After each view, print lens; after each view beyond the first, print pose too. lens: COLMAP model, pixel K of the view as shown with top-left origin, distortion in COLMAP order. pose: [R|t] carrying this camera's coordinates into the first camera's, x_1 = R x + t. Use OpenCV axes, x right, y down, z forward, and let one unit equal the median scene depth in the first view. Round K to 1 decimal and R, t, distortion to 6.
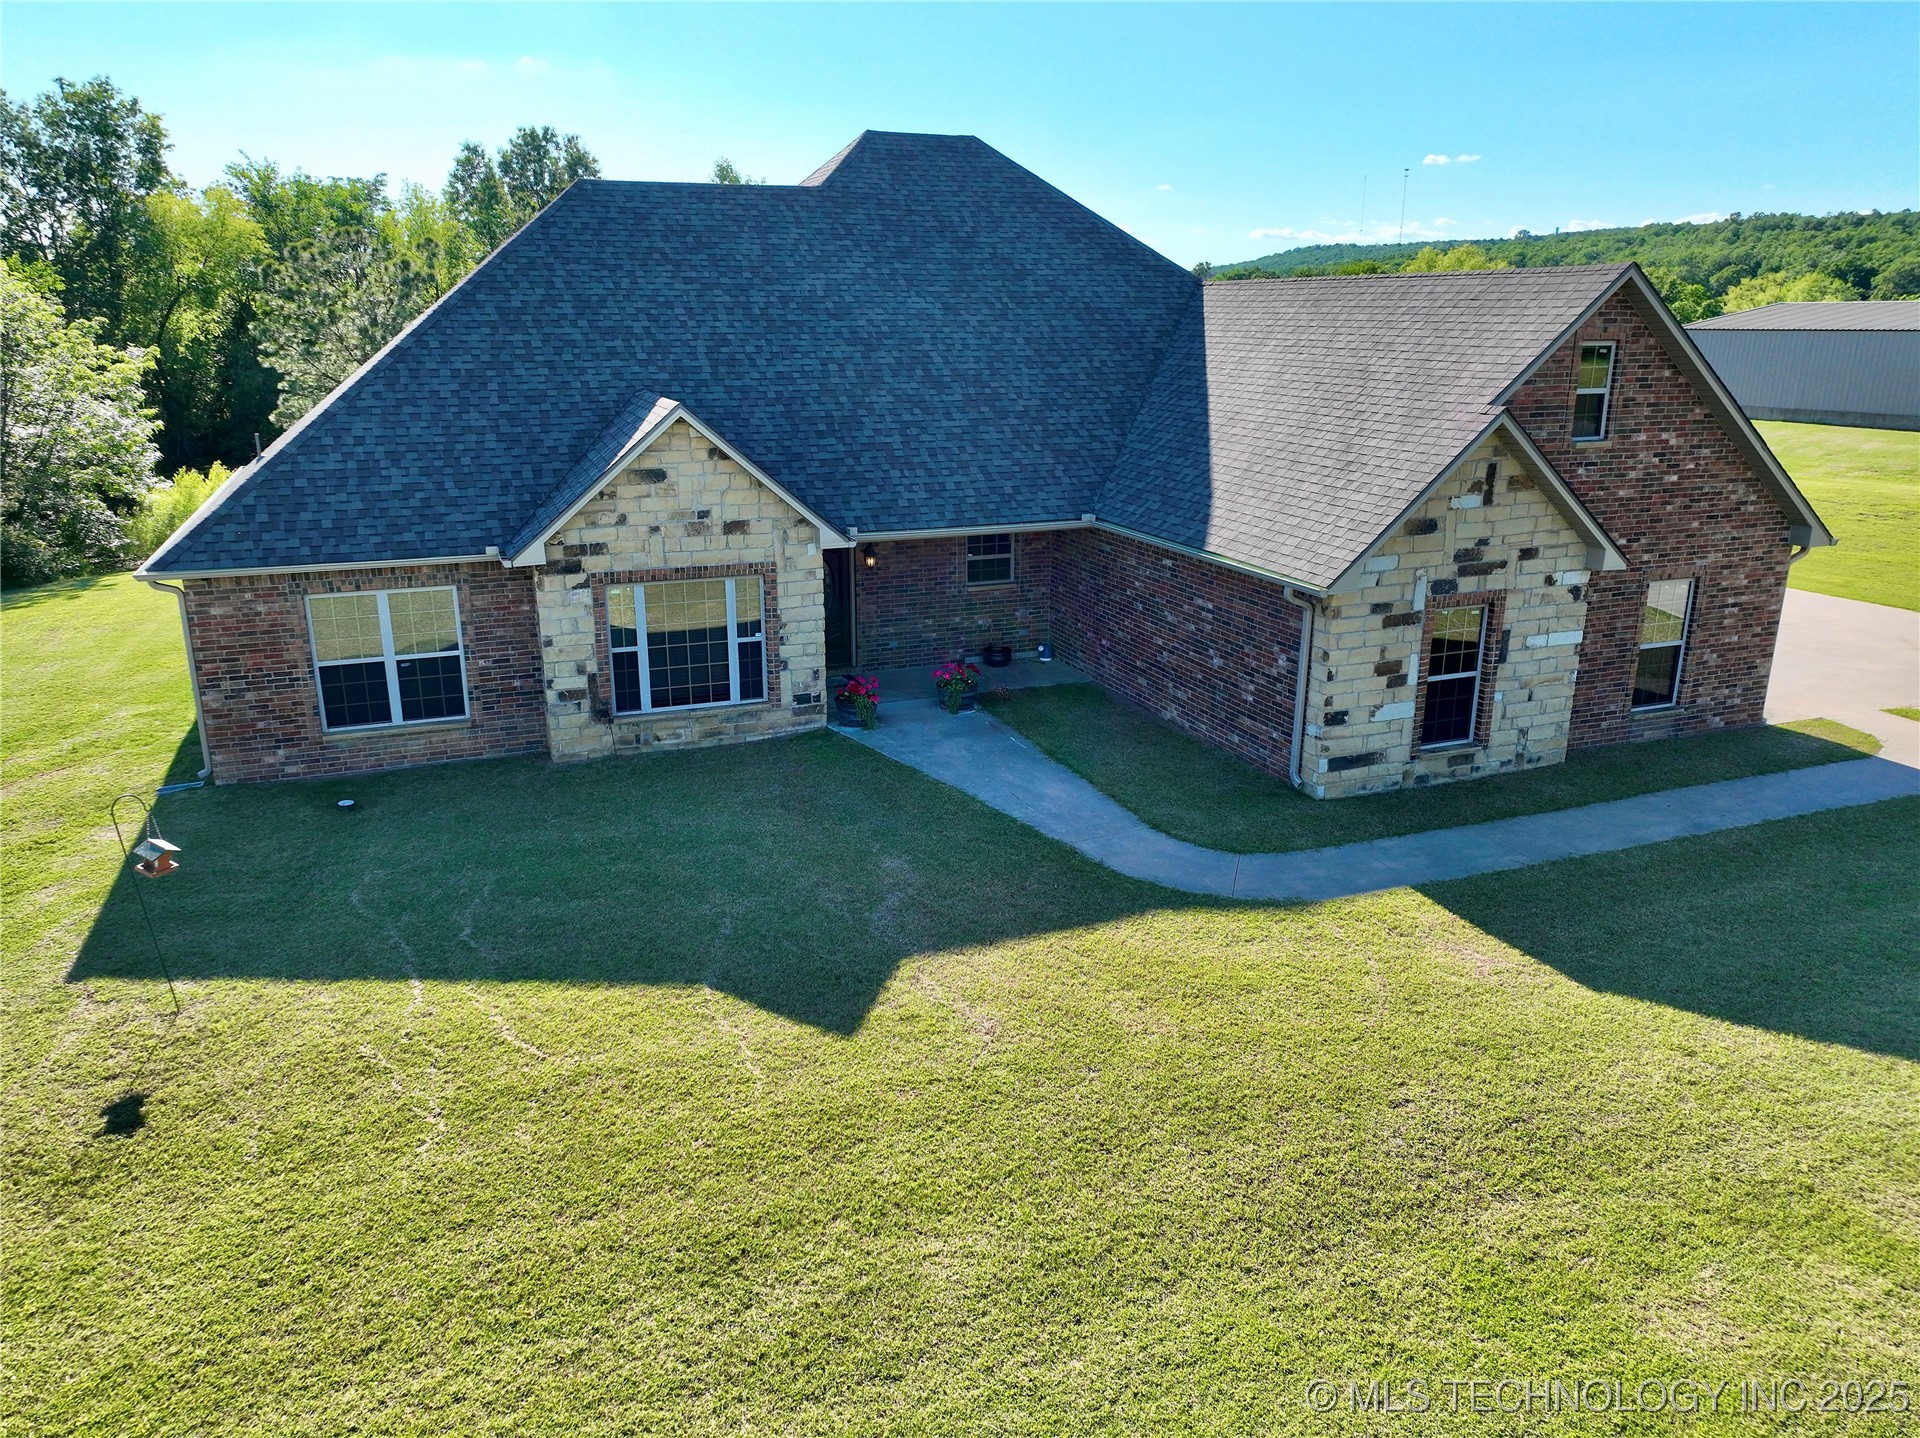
lens RADIAL K [[1347.3, 0, 958.2], [0, 1347.3, 716.8], [0, 0, 1]] dist [0.000246, 0.018418]
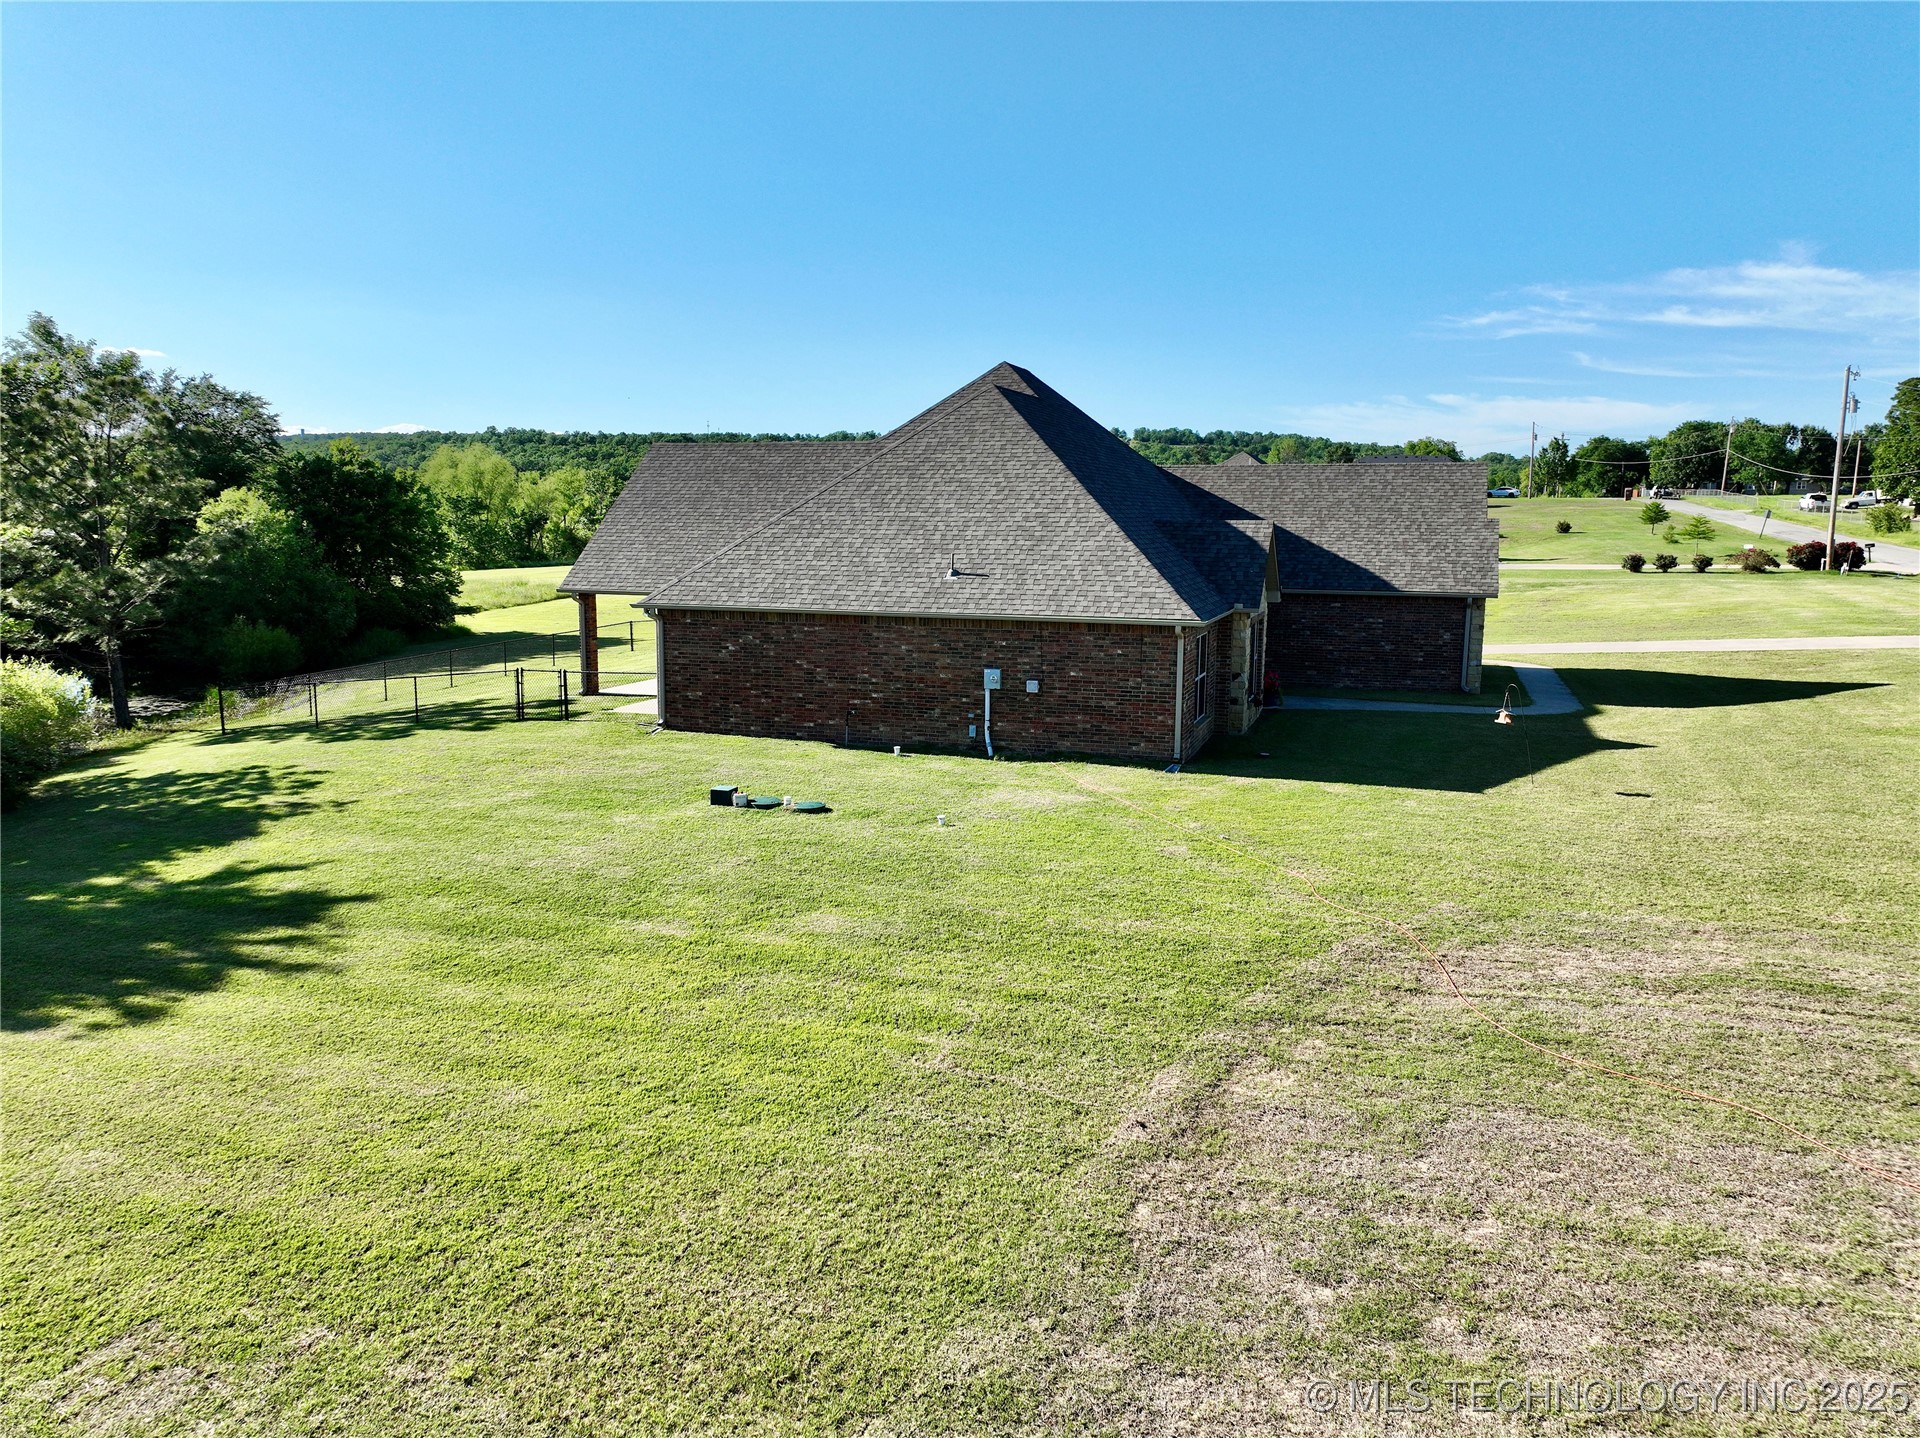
lens RADIAL K [[1347.3, 0, 961.4], [0, 1347.3, 715.0], [0, 0, 1]] dist [0.000246, 0.018418]
pose [[0.649792, -0.108544, 0.752322, -1.747065], [0.213165, 0.976057, -0.043290, 0.008788], [-0.729610, 0.188498, 0.657372, 0.162292]]
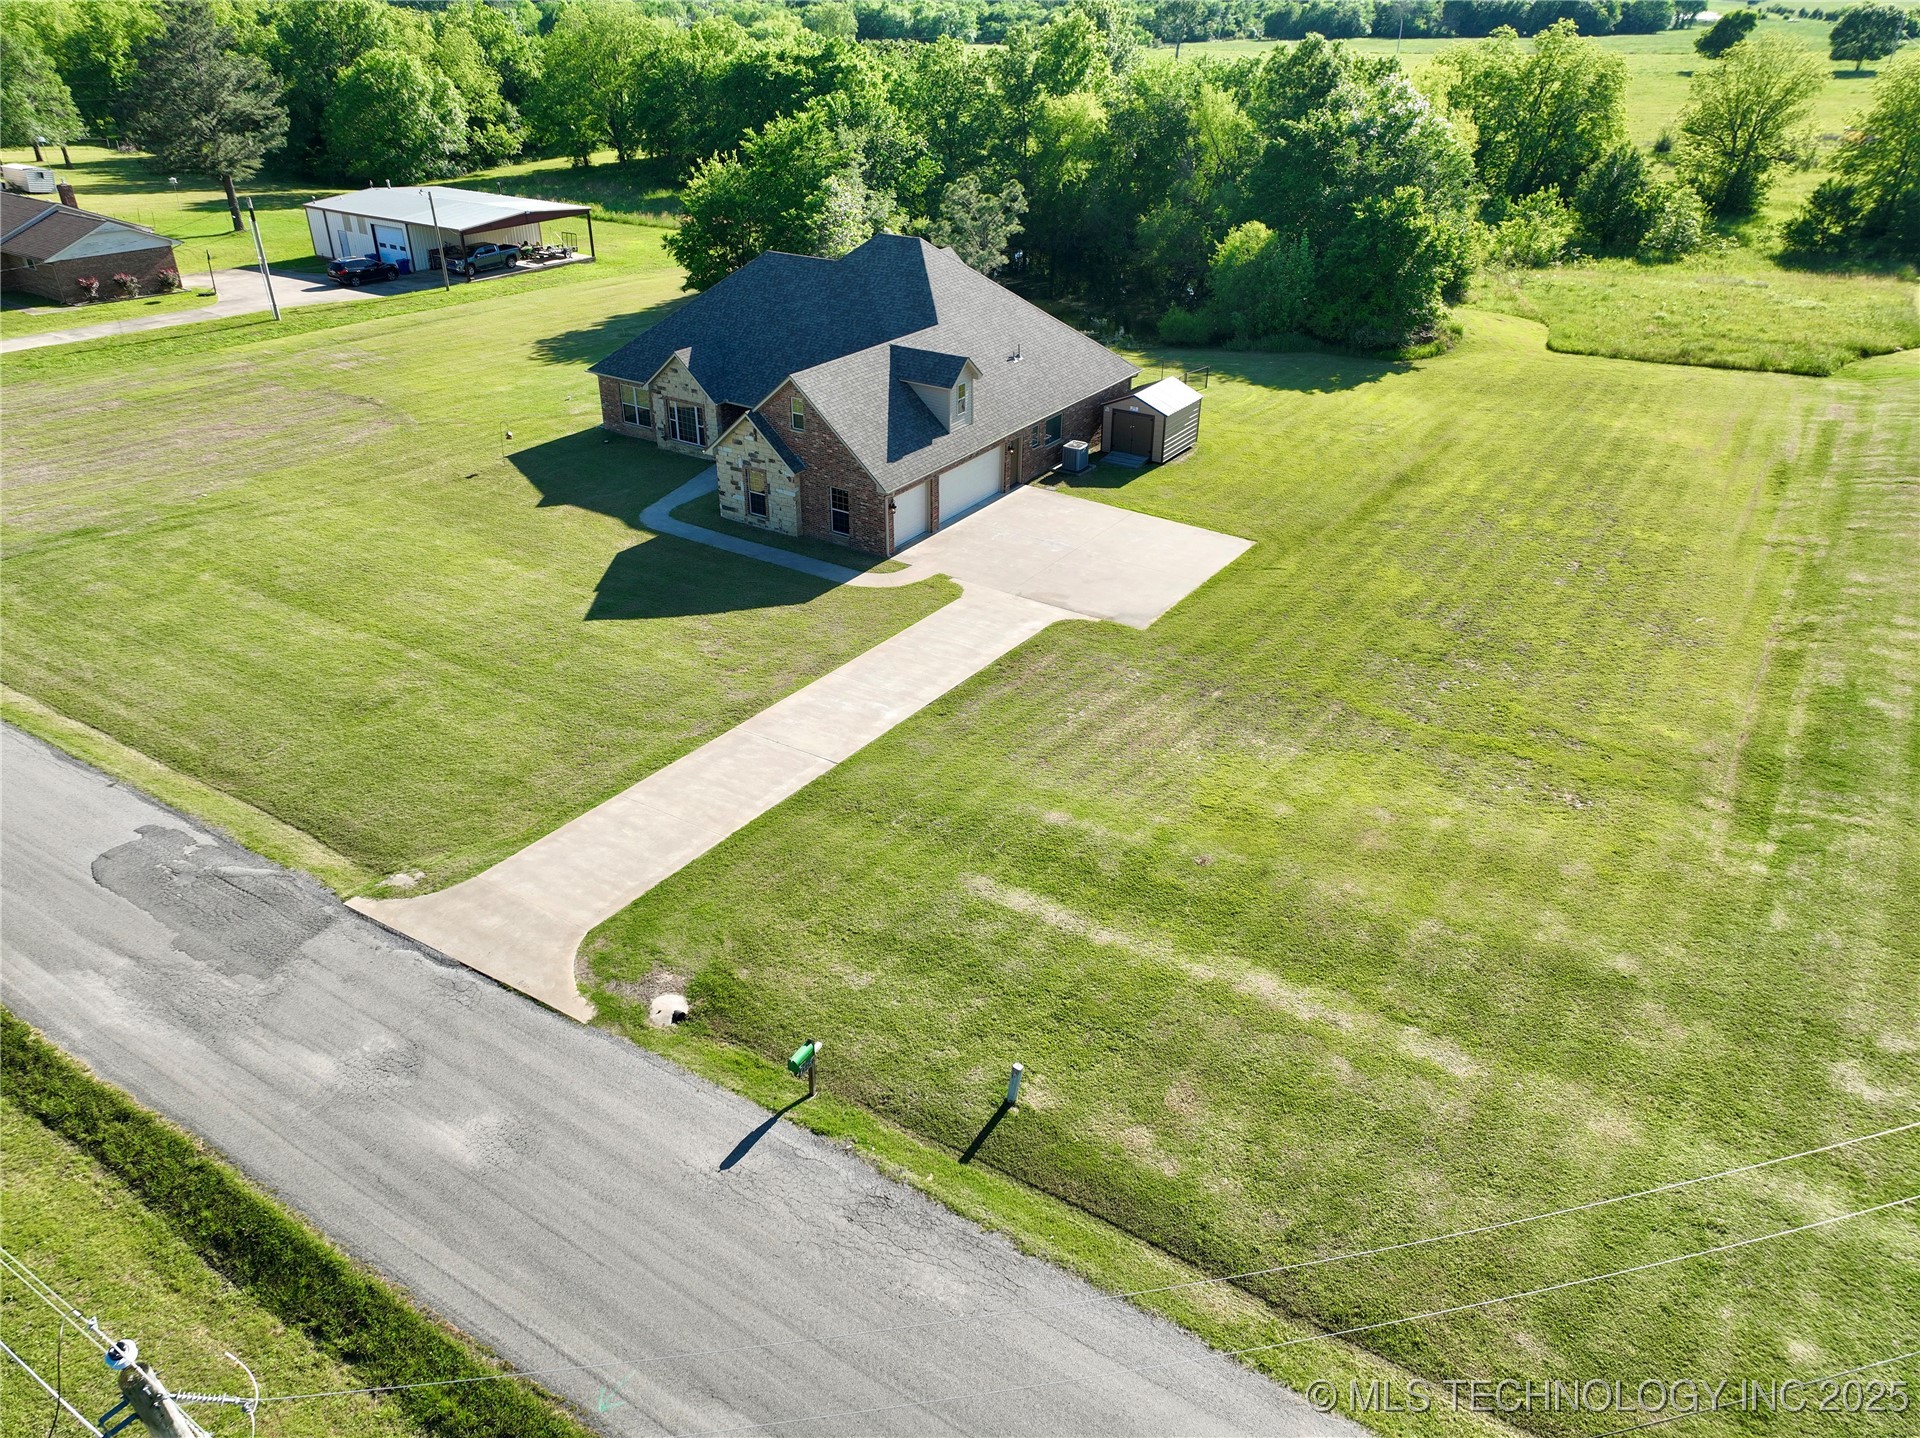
lens RADIAL K [[1347.3, 0, 956.9], [0, 1347.3, 722.8], [0, 0, 1]] dist [0.000246, 0.018418]
pose [[0.572467, 0.406111, -0.712289, 2.827385], [-0.241007, 0.913689, 0.327242, -0.623409], [0.783707, -0.015668, 0.620933, -0.533642]]
